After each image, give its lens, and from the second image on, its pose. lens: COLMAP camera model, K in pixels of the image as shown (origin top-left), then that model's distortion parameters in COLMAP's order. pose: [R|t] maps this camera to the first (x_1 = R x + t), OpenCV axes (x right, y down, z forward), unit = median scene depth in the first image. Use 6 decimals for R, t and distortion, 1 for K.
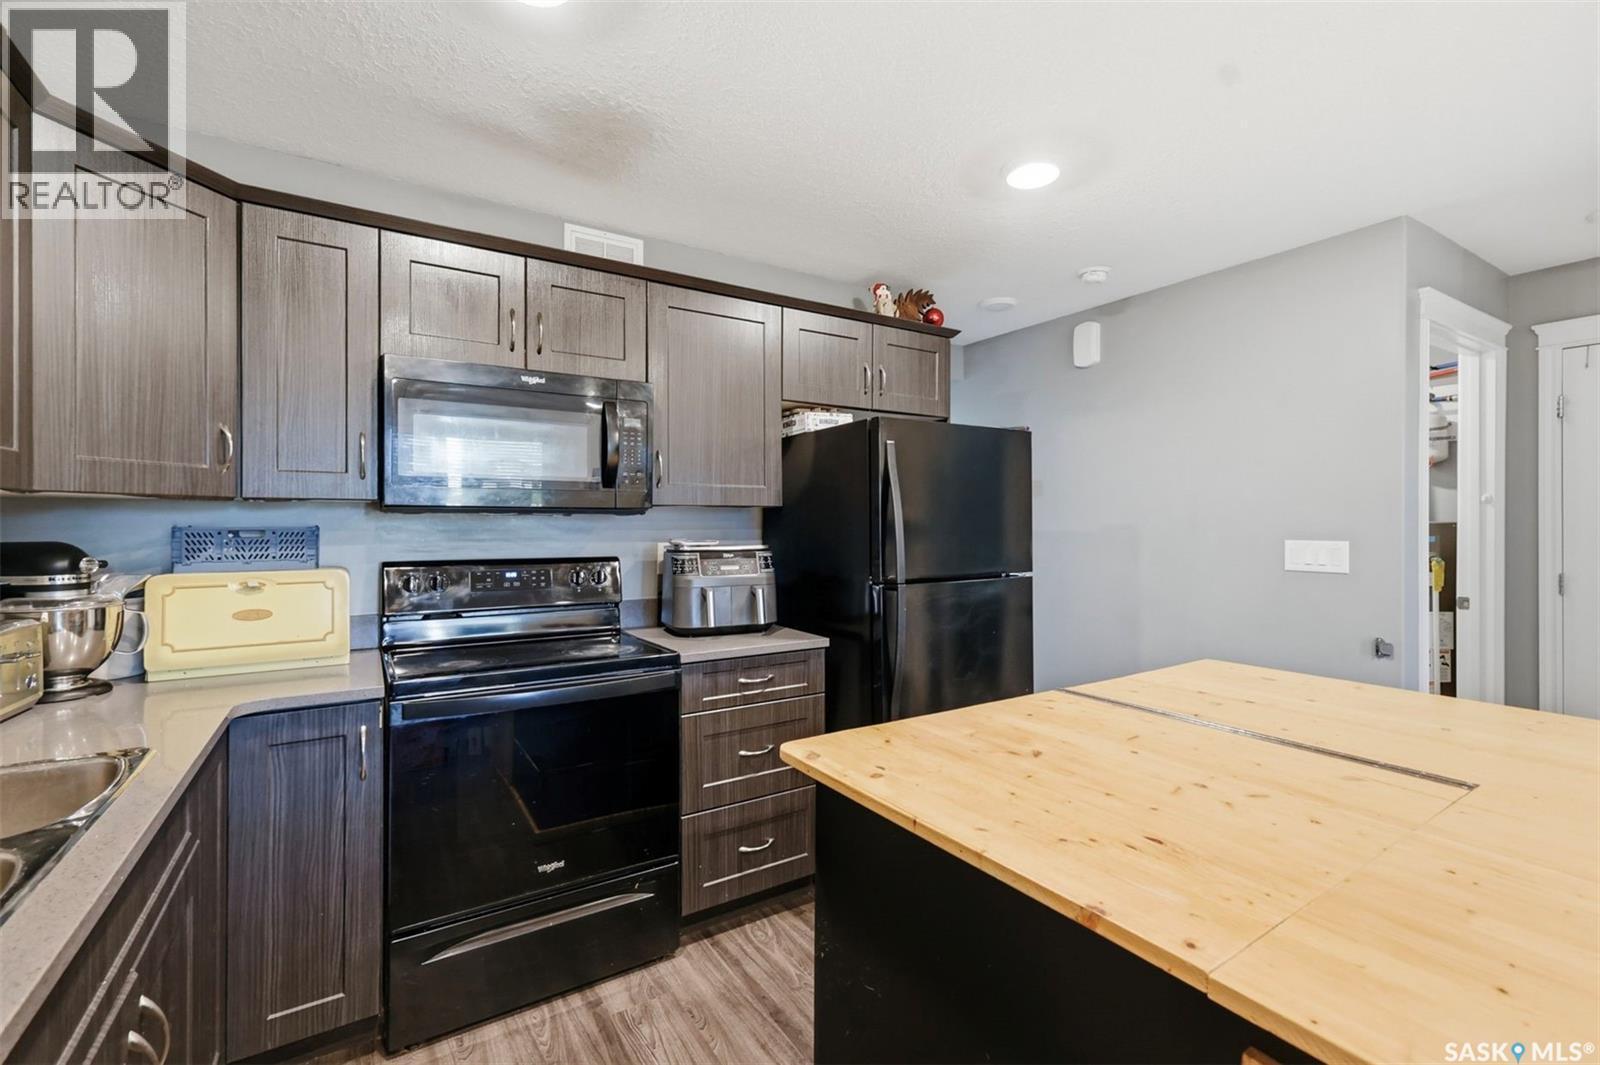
lens RADIAL K [[700.4, 0, 803.2], [0, 700.4, 525.4], [0, 0, 1]] dist [0.003020, 0.000801]
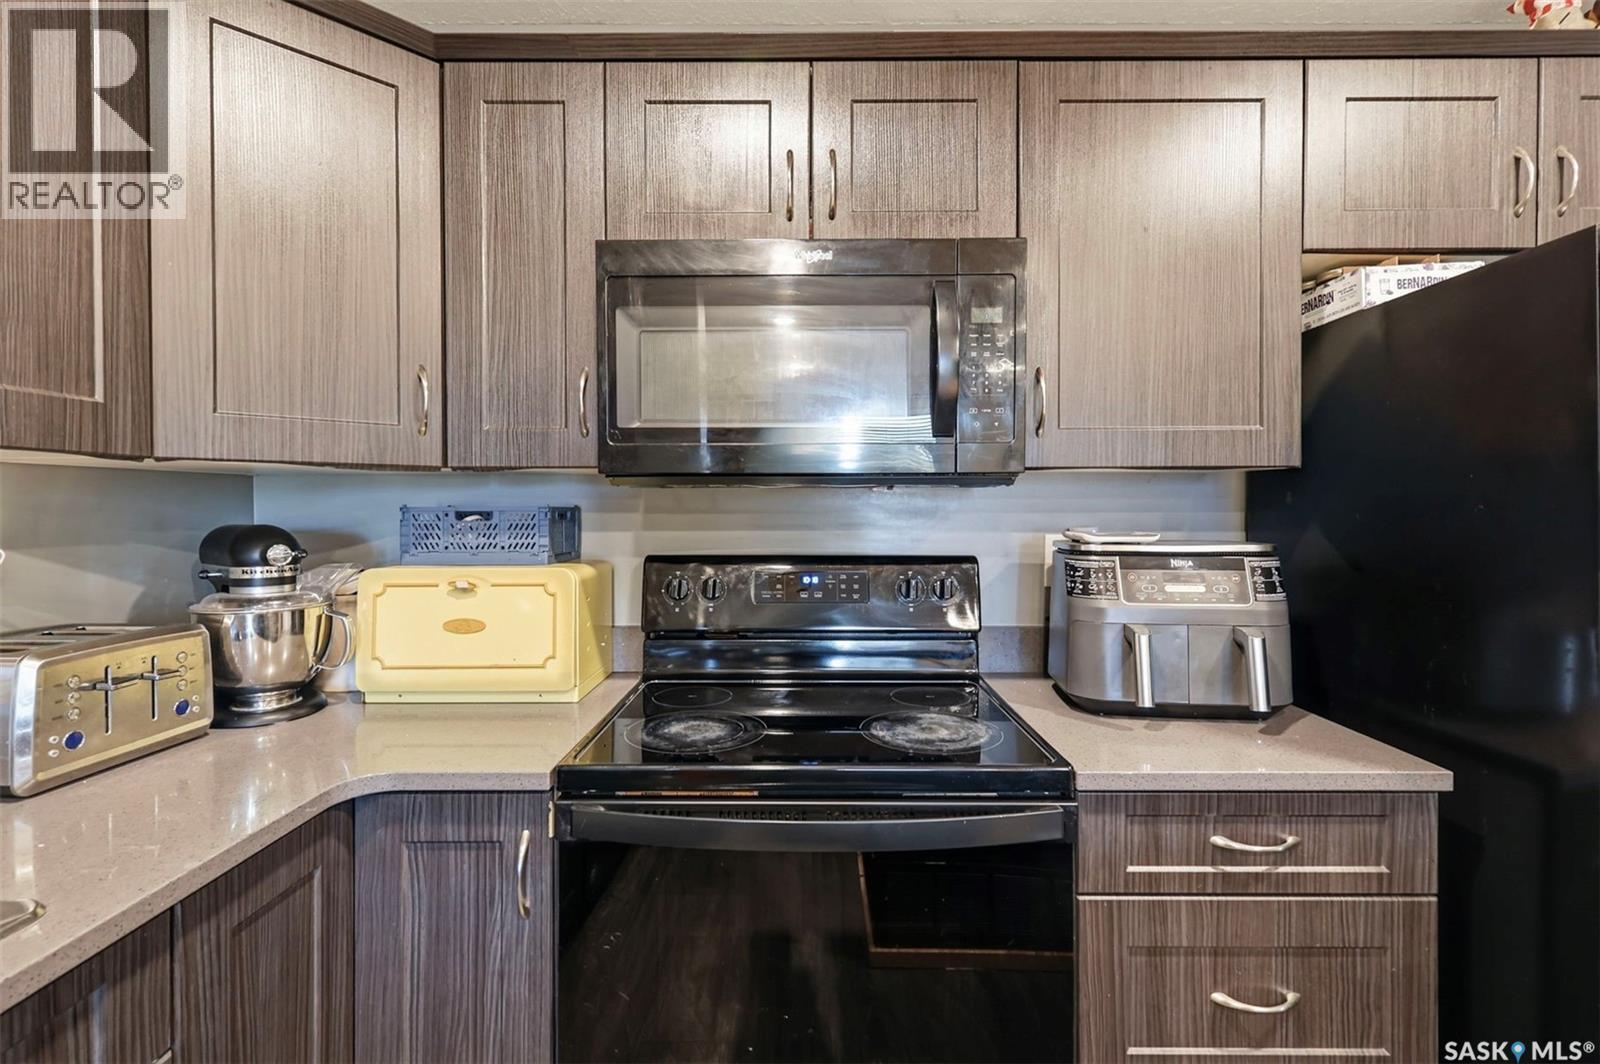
lens RADIAL K [[713.8, 0, 803.9], [0, 713.8, 511.2], [0, 0, 1]] dist [0.002744, 0.000550]
pose [[0.842554, 0.003383, -0.538602, -0.066586], [0.000430, 0.999976, 0.006955, 0.001227], [0.538612, -0.006092, 0.842532, 0.471206]]
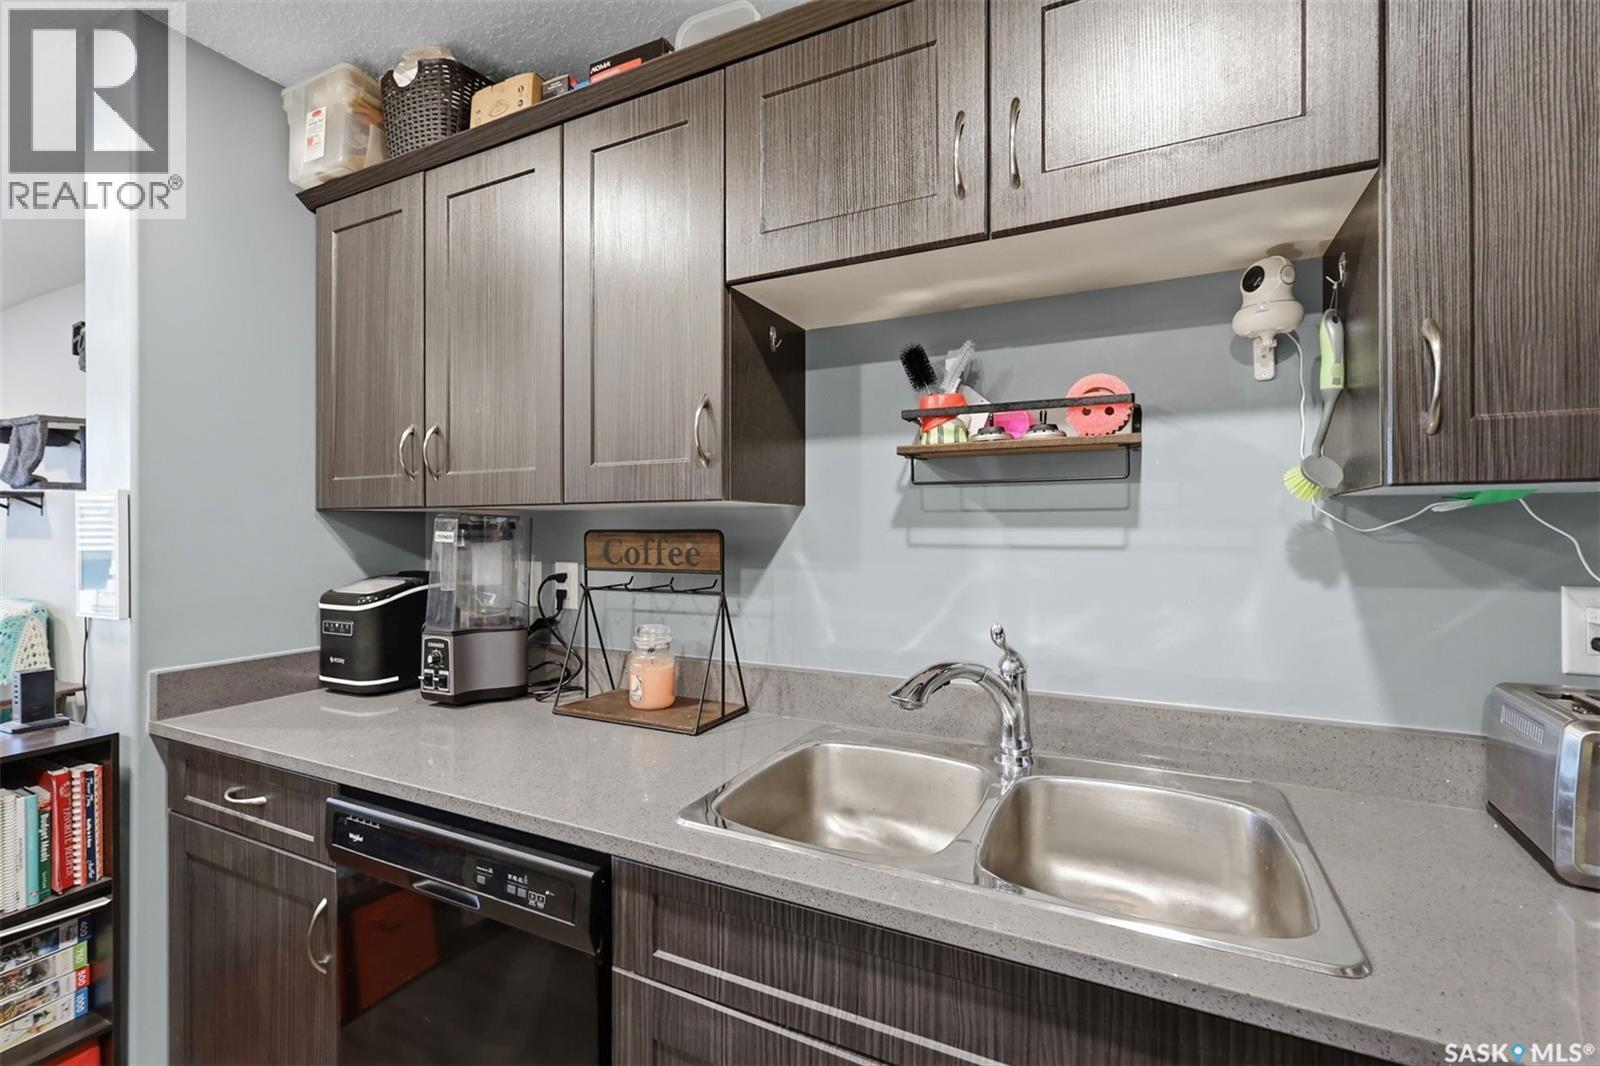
lens RADIAL K [[700.4, 0, 803.2], [0, 700.4, 525.9], [0, 0, 1]] dist [0.003020, 0.000801]
pose [[-0.854893, 0.001110, -0.518803, -0.166076], [0.001944, 0.999998, -0.001062, -0.010069], [0.518801, -0.001917, -0.854893, 0.687233]]
